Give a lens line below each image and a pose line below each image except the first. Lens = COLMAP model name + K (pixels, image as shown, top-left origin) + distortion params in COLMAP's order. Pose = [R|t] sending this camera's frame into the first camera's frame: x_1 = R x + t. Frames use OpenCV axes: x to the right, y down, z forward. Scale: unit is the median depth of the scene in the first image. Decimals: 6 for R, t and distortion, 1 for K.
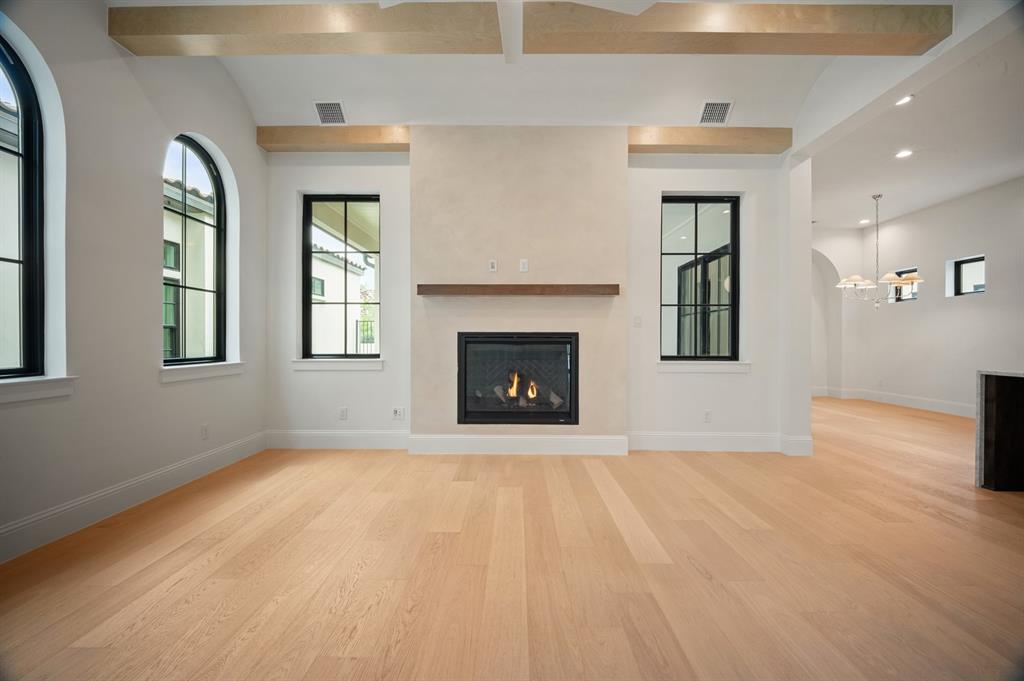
lens RADIAL K [[424.4, 0, 513.9], [0, 424.4, 342.5], [0, 0, 1]] dist [0.001793, -0.004172]
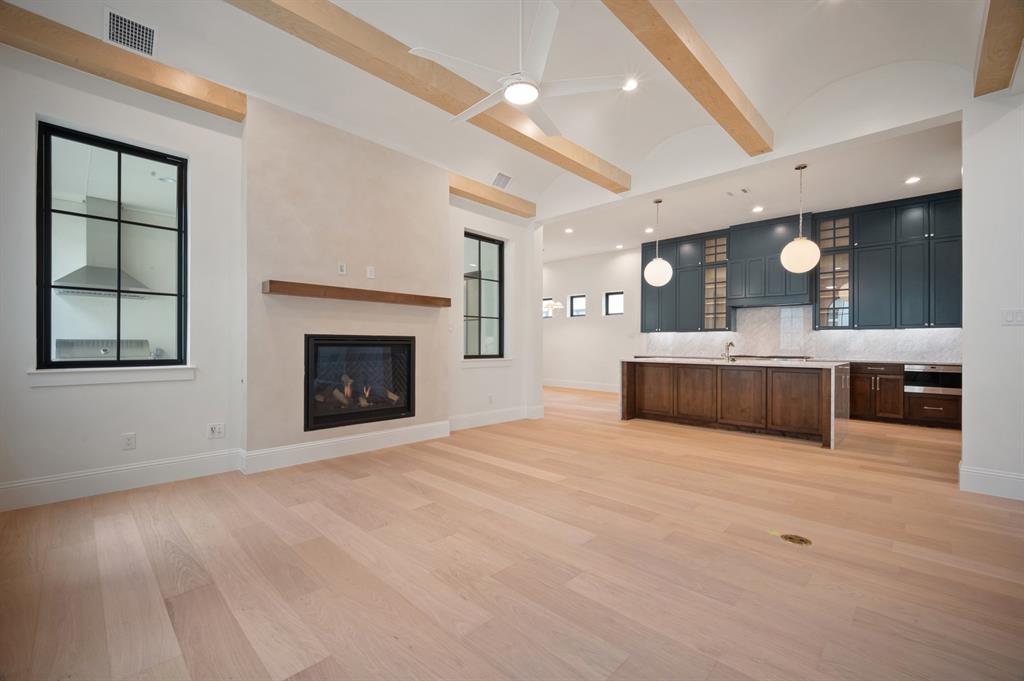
lens RADIAL K [[424.4, 0, 516.6], [0, 424.4, 348.1], [0, 0, 1]] dist [0.001793, -0.004172]
pose [[0.684955, -0.005612, 0.728564, -0.498208], [0.001839, 0.999980, 0.005973, 0.001572], [-0.728583, -0.002752, 0.684952, 0.006700]]
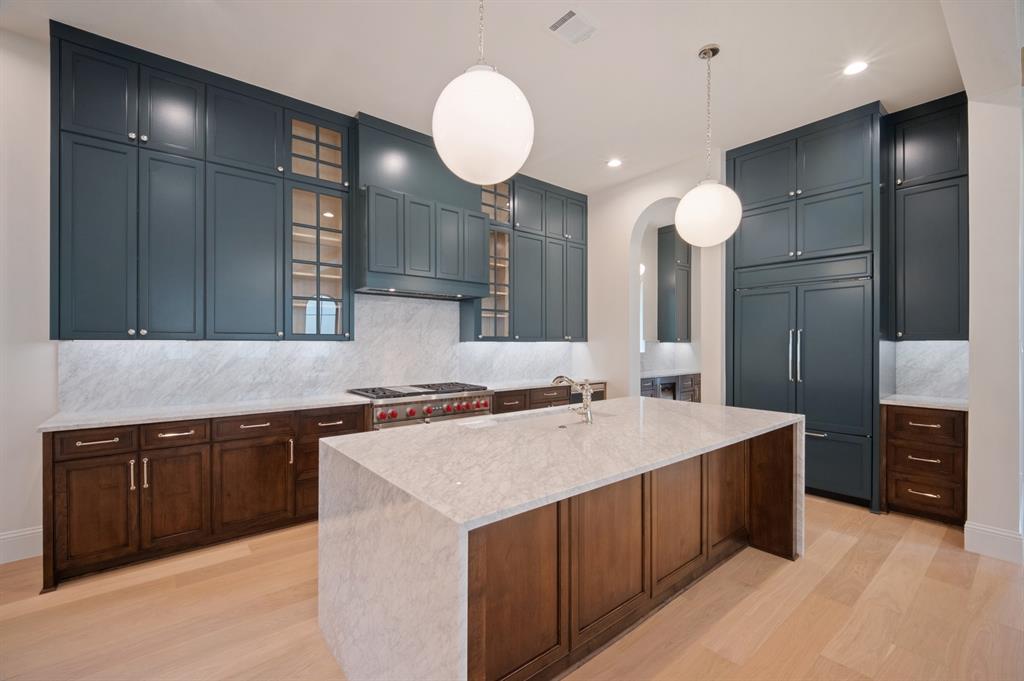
lens RADIAL K [[424.4, 0, 514.3], [0, 424.4, 346.0], [0, 0, 1]] dist [0.001793, -0.004172]
pose [[-0.640572, -0.002005, 0.767896, 0.633266], [0.007179, 0.999937, 0.008600, -0.054741], [-0.767865, 0.011022, -0.640517, 0.902443]]
